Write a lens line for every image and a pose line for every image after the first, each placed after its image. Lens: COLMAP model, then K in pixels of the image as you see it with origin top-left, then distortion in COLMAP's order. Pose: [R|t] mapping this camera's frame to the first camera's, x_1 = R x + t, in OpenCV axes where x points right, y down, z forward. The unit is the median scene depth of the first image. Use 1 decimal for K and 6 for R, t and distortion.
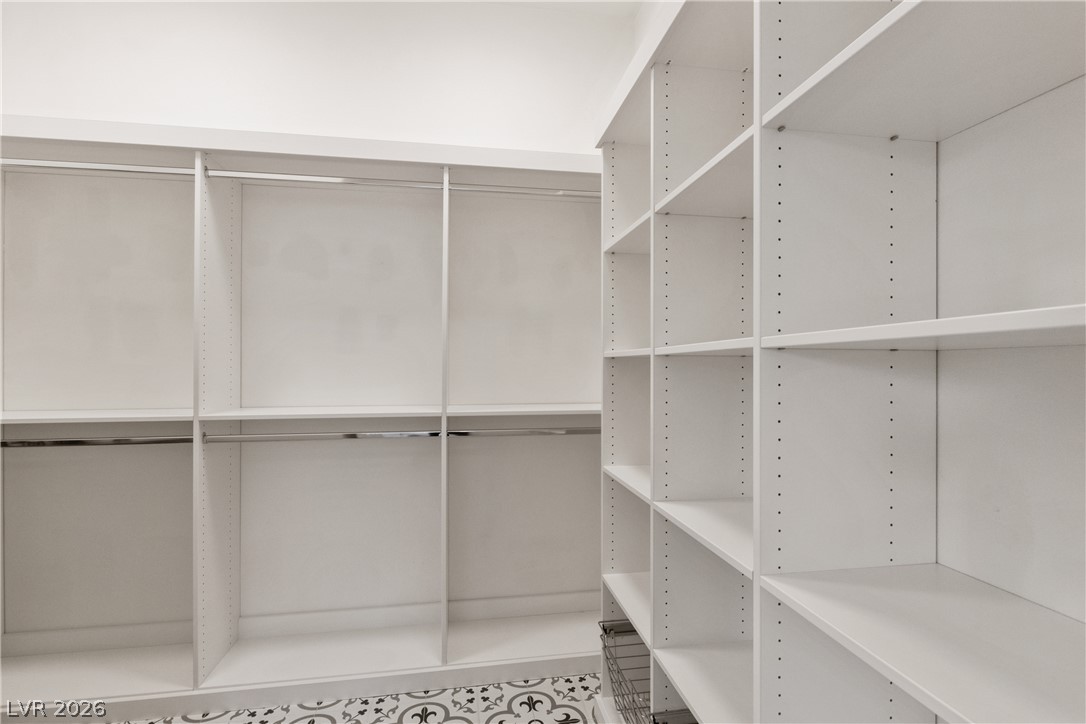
lens RADIAL K [[501.6, 0, 540.8], [0, 501.6, 365.2], [0, 0, 1]] dist [0.001425, -0.001242]
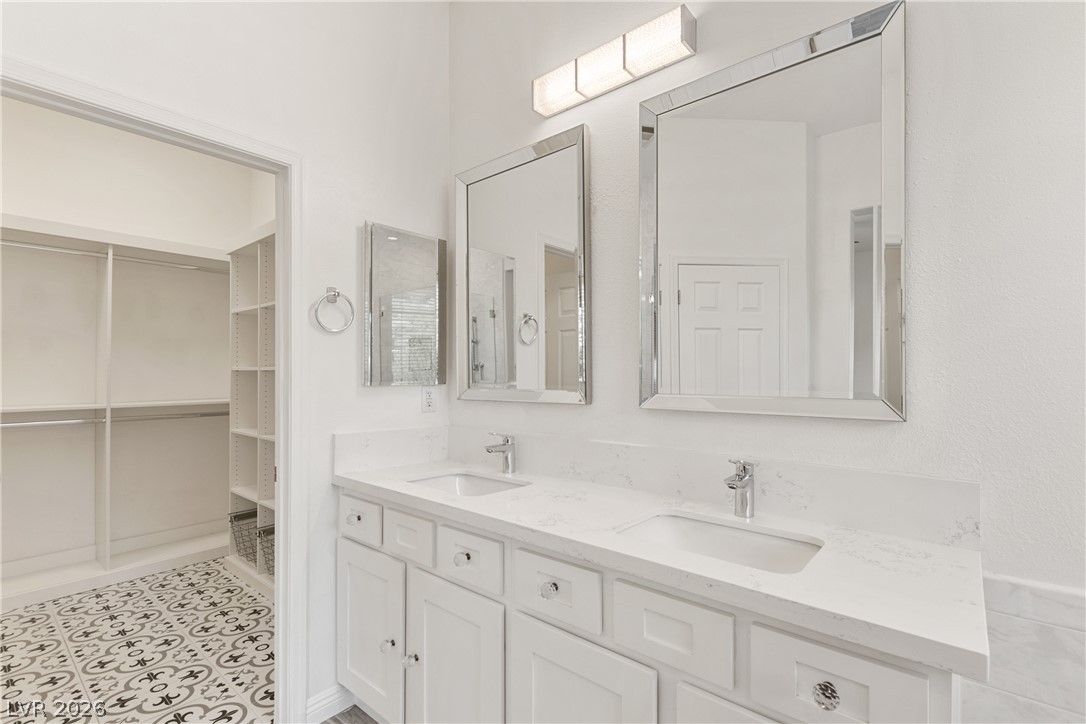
lens RADIAL K [[501.6, 0, 545.3], [0, 501.6, 368.0], [0, 0, 1]] dist [0.001425, -0.001242]
pose [[0.773574, 0.004987, 0.633686, -0.137018], [-0.003266, 0.999987, -0.003882, -0.020661], [-0.633698, 0.000934, 0.773580, -1.049656]]
